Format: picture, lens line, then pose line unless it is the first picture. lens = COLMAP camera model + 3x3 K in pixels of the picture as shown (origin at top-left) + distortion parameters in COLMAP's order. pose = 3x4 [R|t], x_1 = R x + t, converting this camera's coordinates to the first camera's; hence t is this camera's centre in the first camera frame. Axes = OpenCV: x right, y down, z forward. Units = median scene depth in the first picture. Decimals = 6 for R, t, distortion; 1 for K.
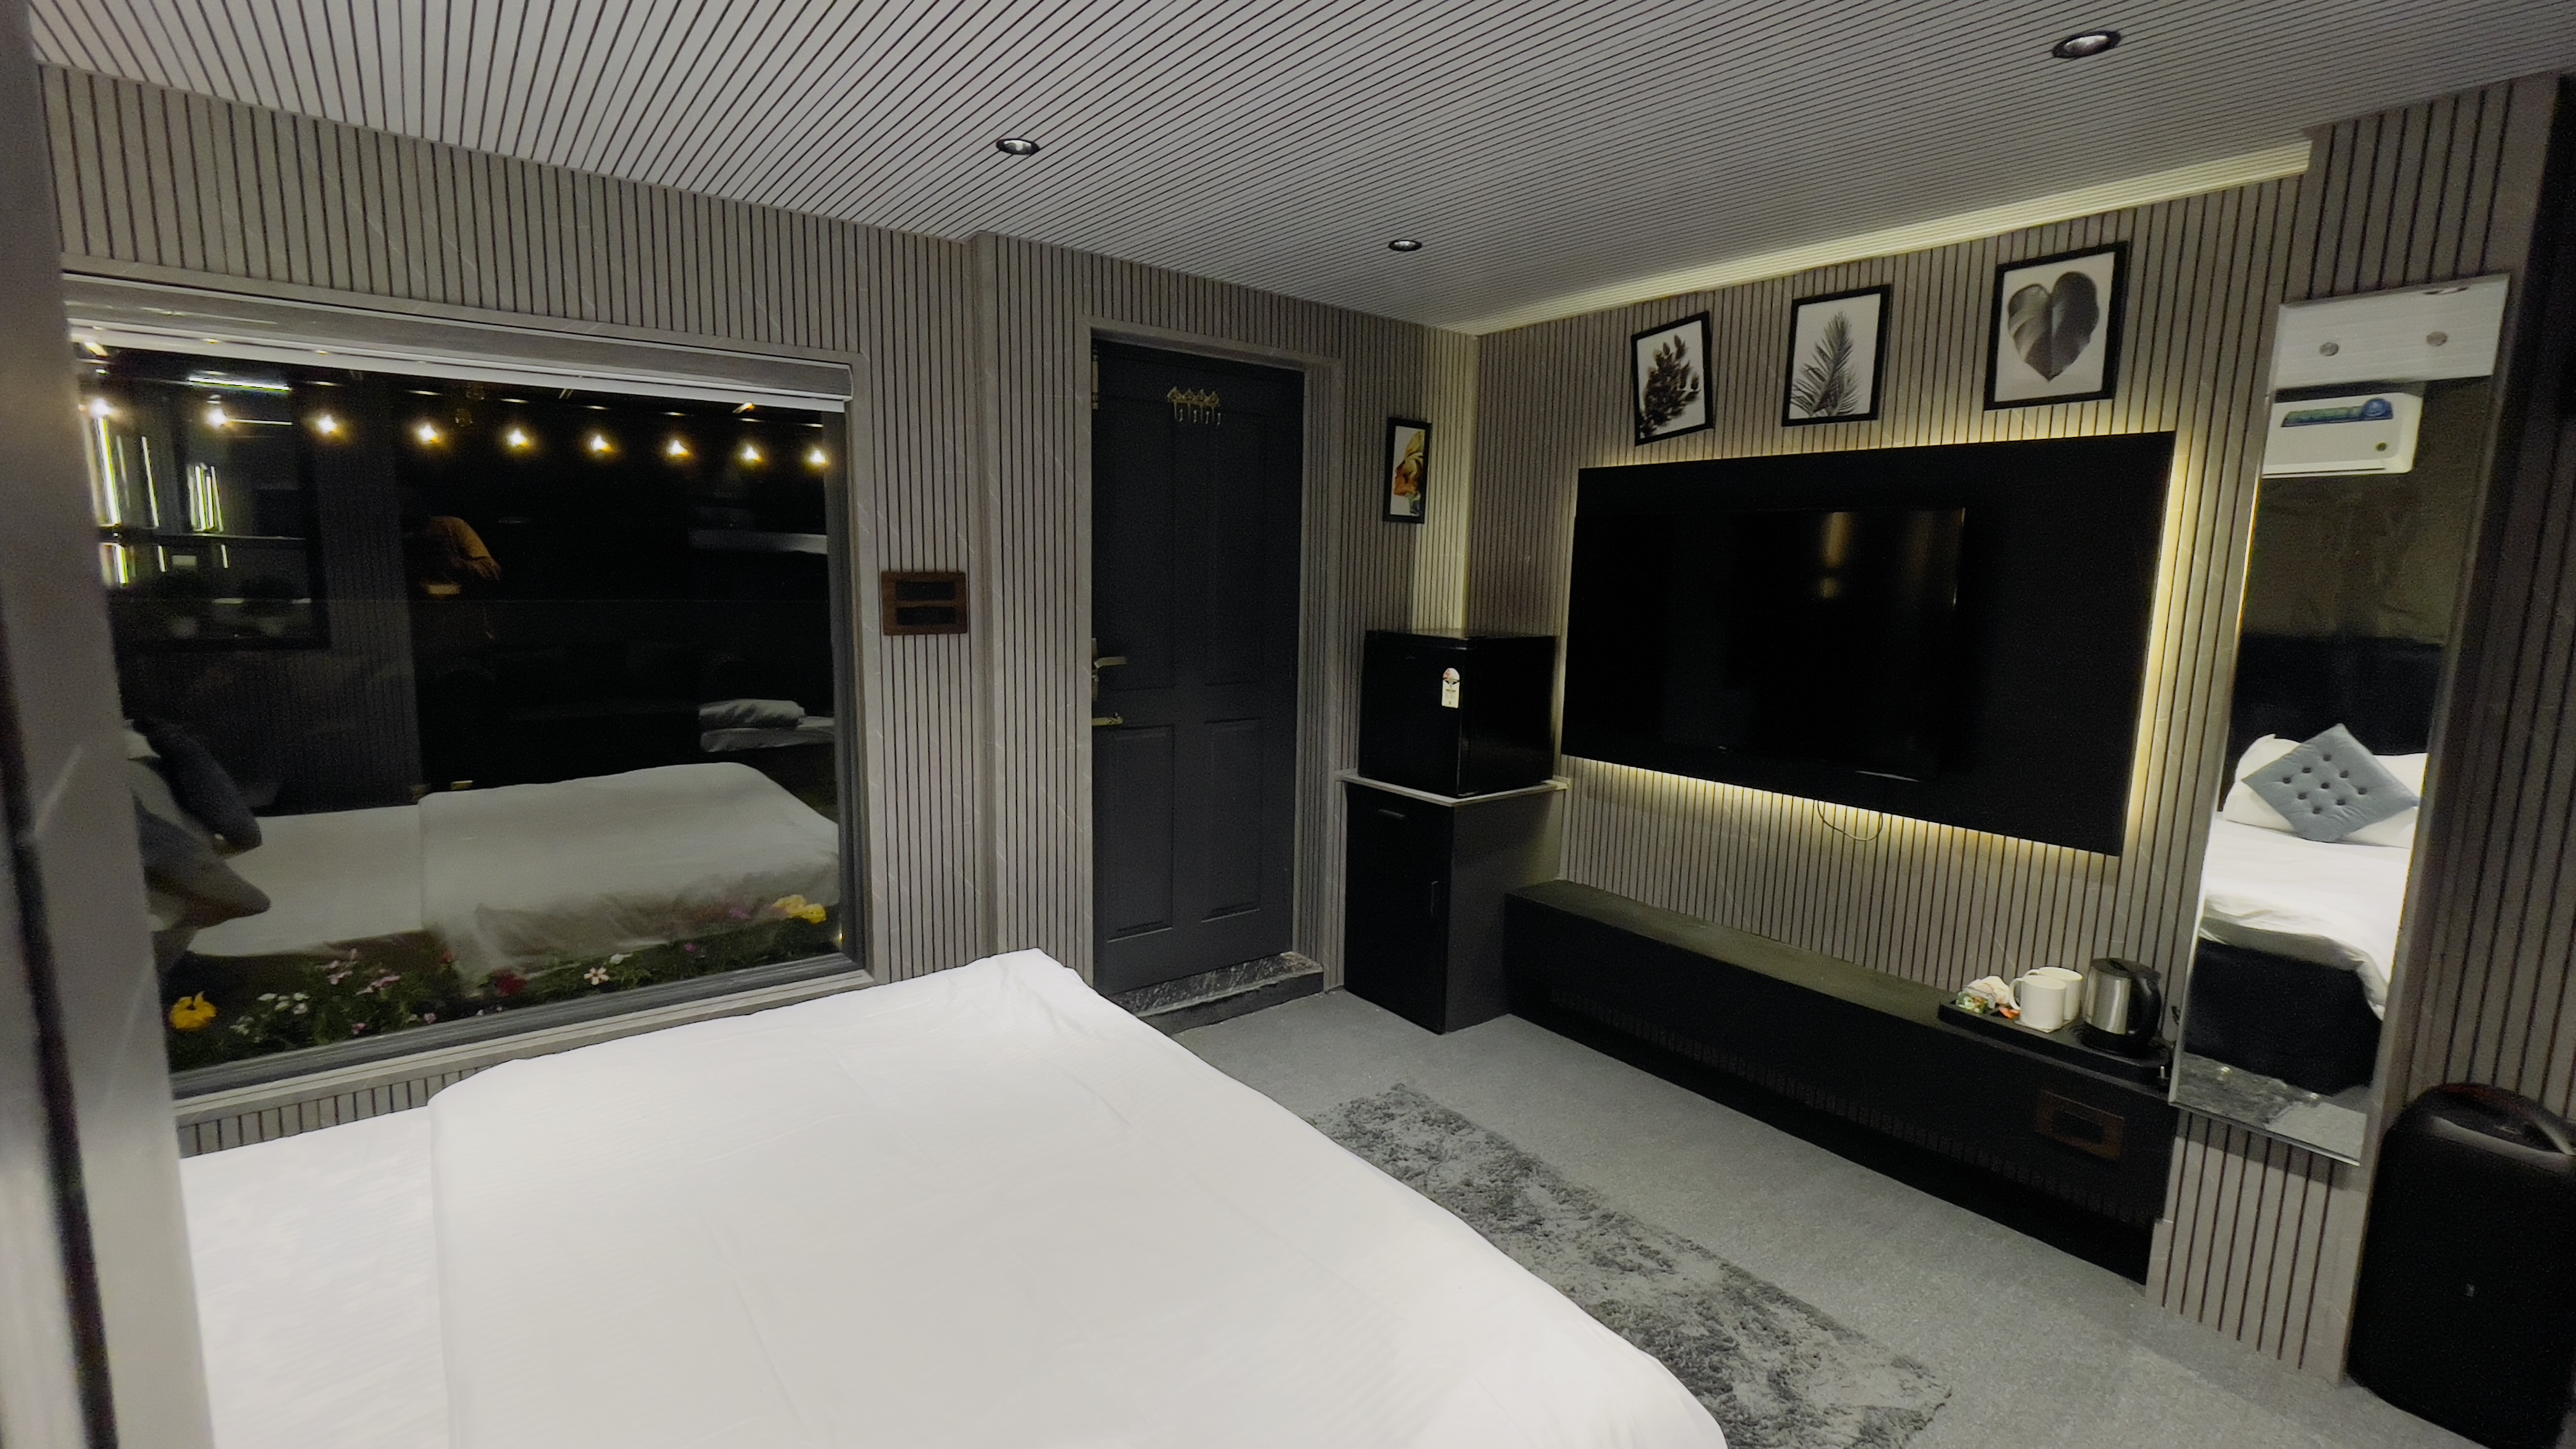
lens RADIAL K [[1143.6, 0, 1288.0], [0, 1143.6, 724.5], [0, 0, 1]] dist [-0.001707, -0.000300]
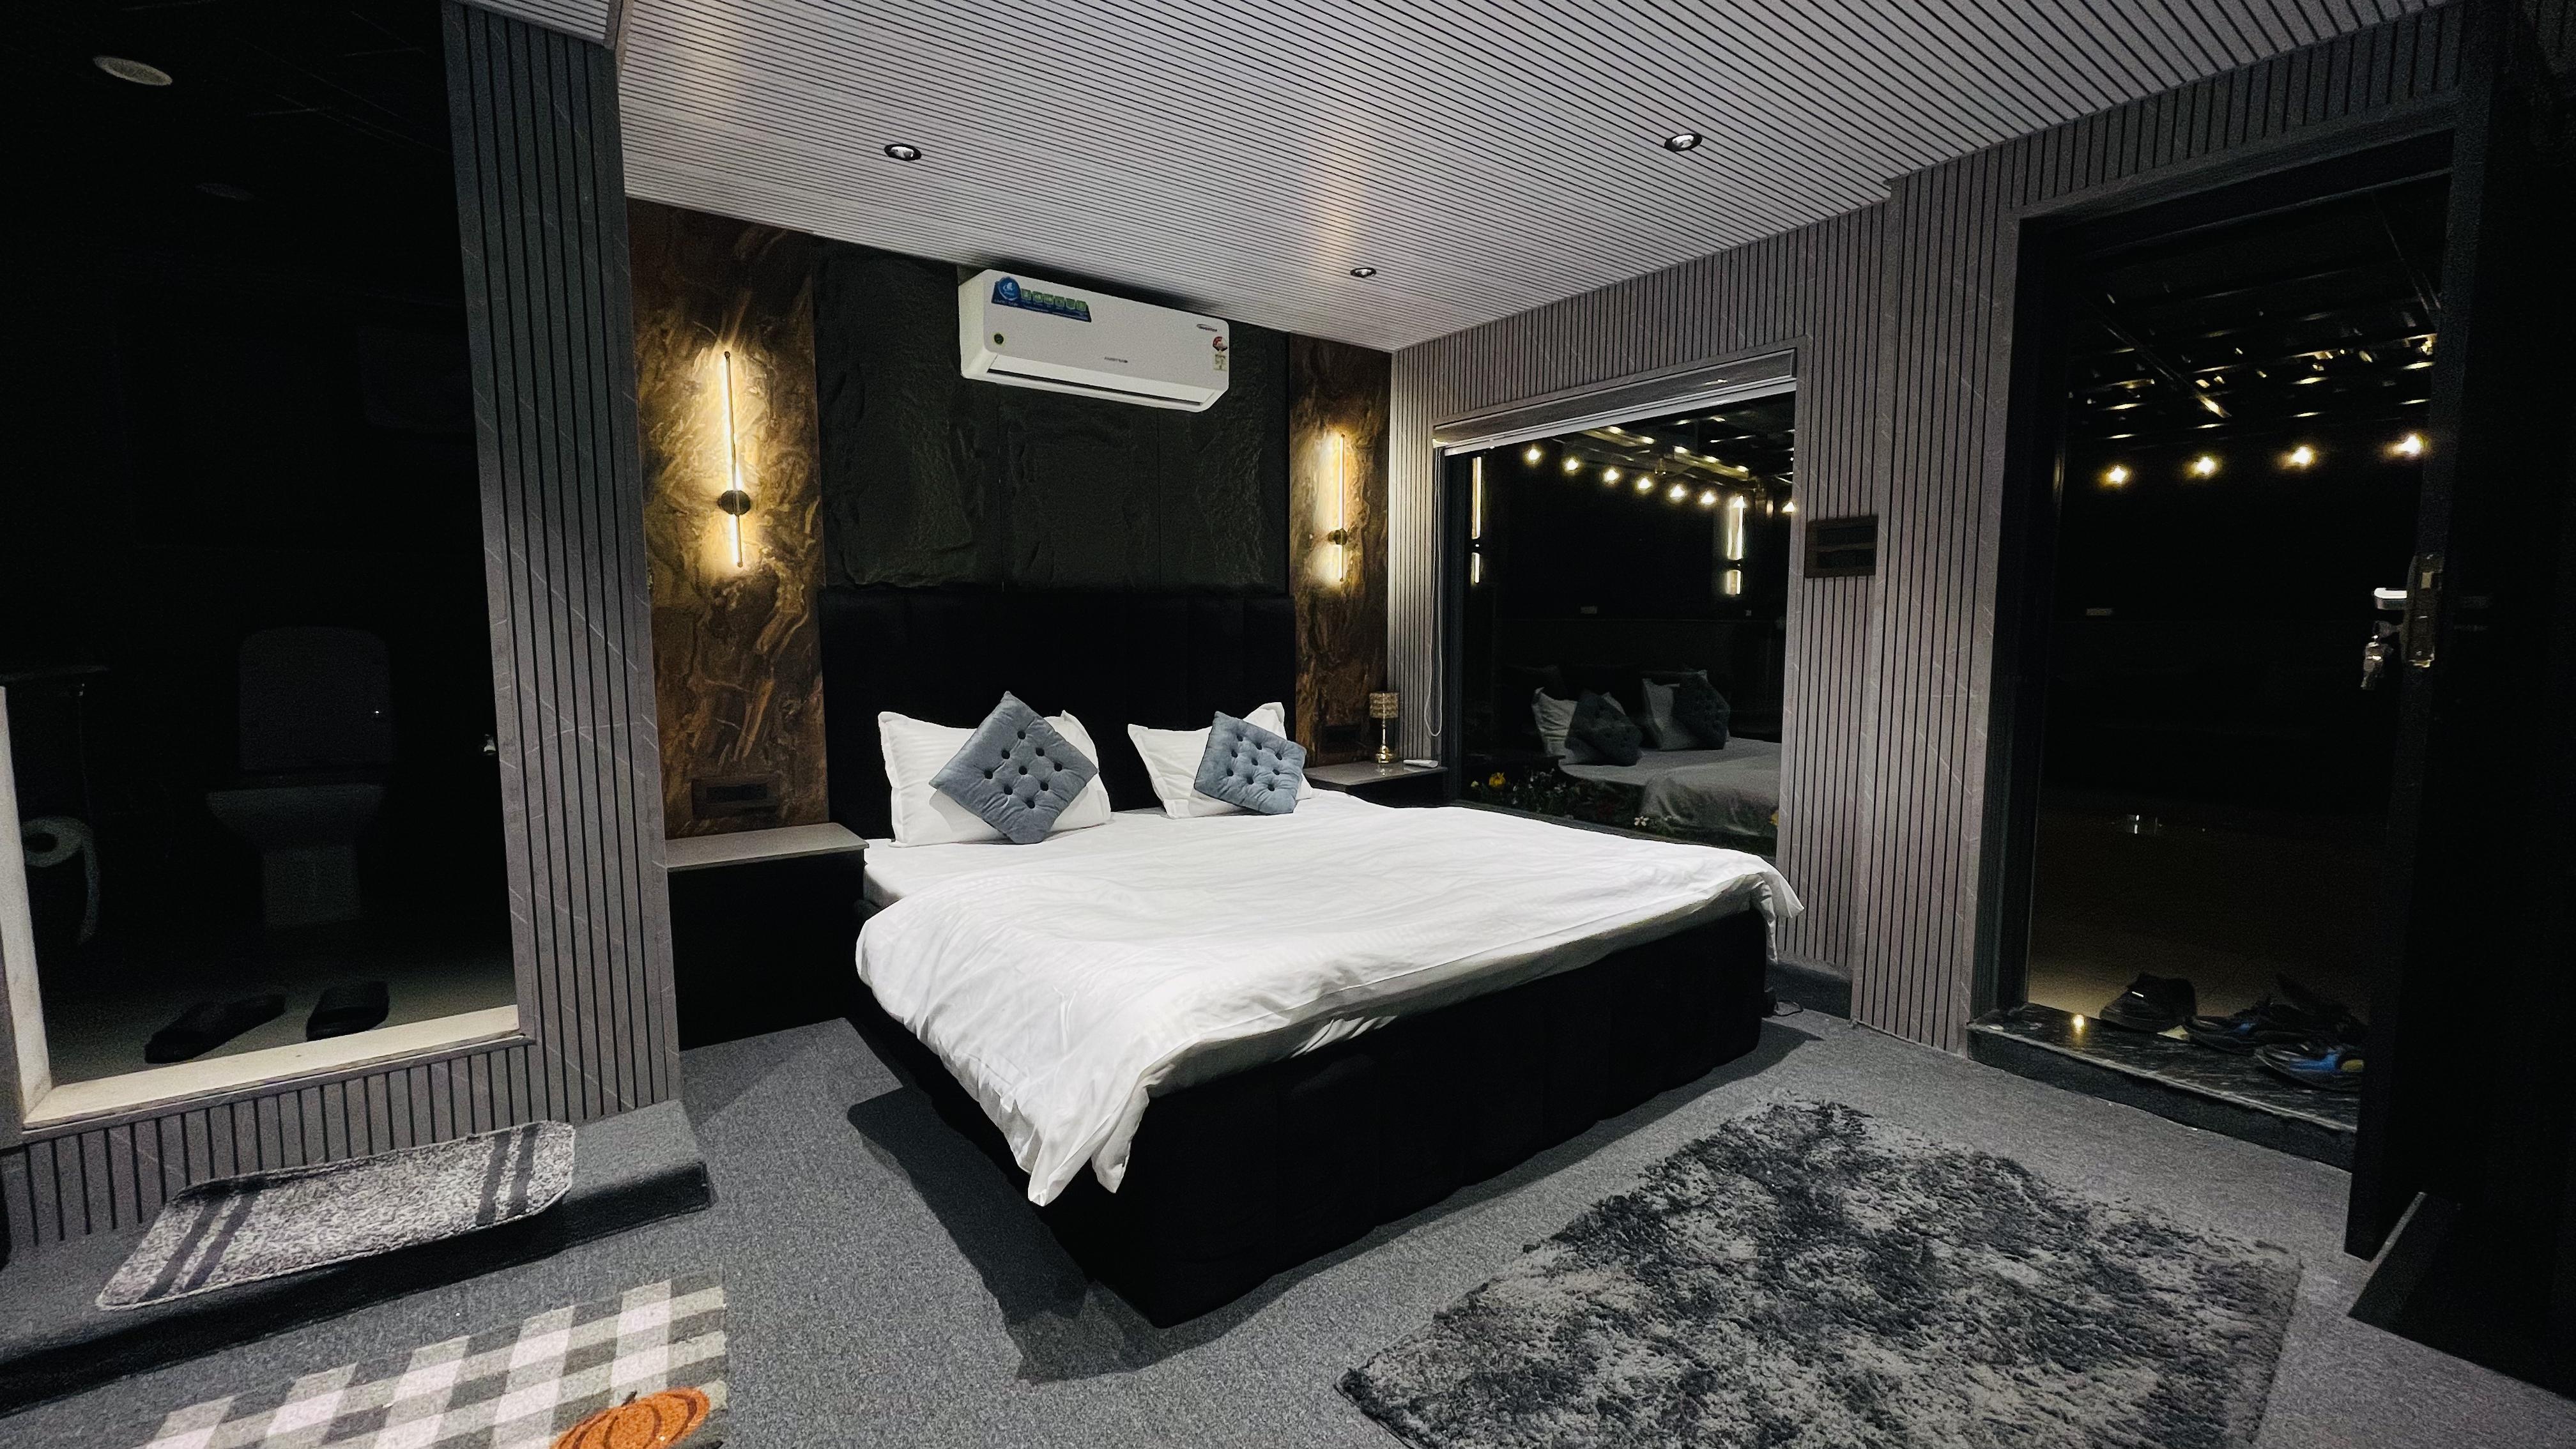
lens RADIAL K [[1042.5, 0, 1288.0], [0, 1042.5, 724.5], [0, 0, 1]] dist [-0.000951, -0.000135]
pose [[-0.008719, 0.071454, -0.997406, 0.620429], [-0.142346, 0.987197, 0.071967, 0.057296], [0.989779, 0.142605, 0.001563, 0.457884]]
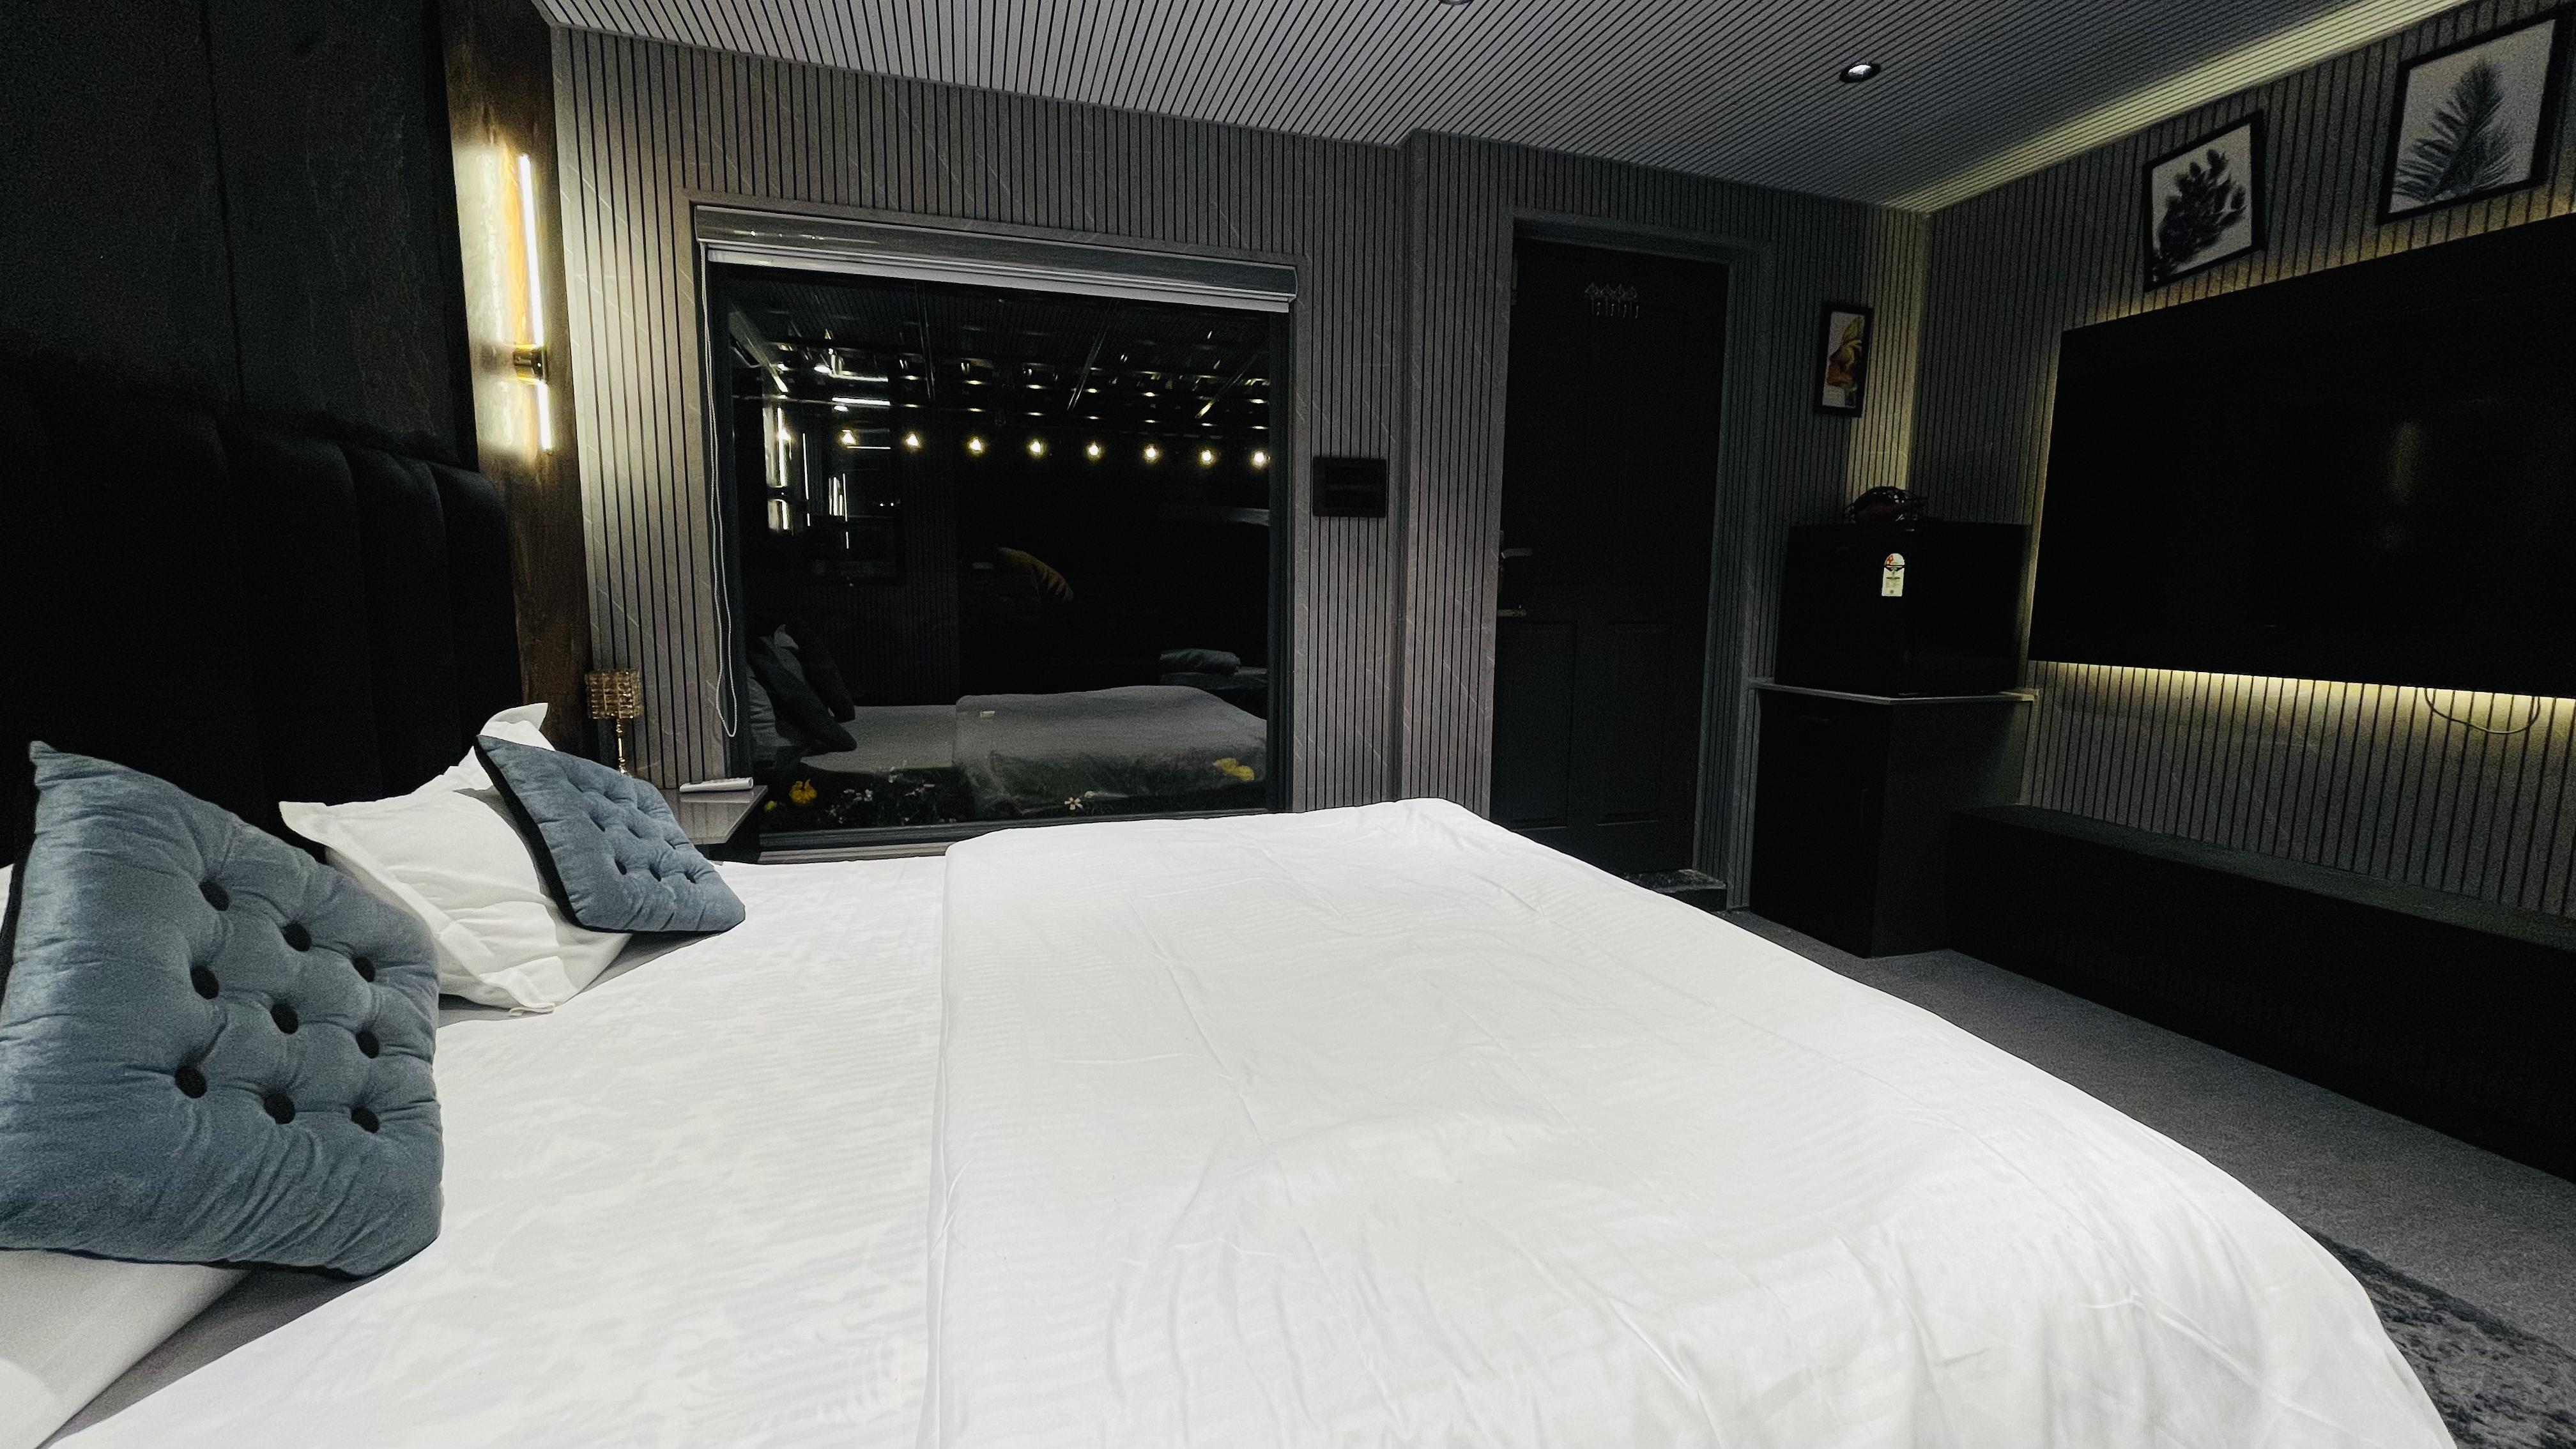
lens RADIAL K [[1042.9, 0, 1288.0], [0, 1042.9, 724.5], [0, 0, 1]] dist [0.001628, -0.000109]
pose [[0.938198, 0.033259, -0.344498, -0.021248], [-0.040223, 0.999105, -0.013087, 0.123184], [0.343754, 0.026135, 0.938696, 0.049558]]
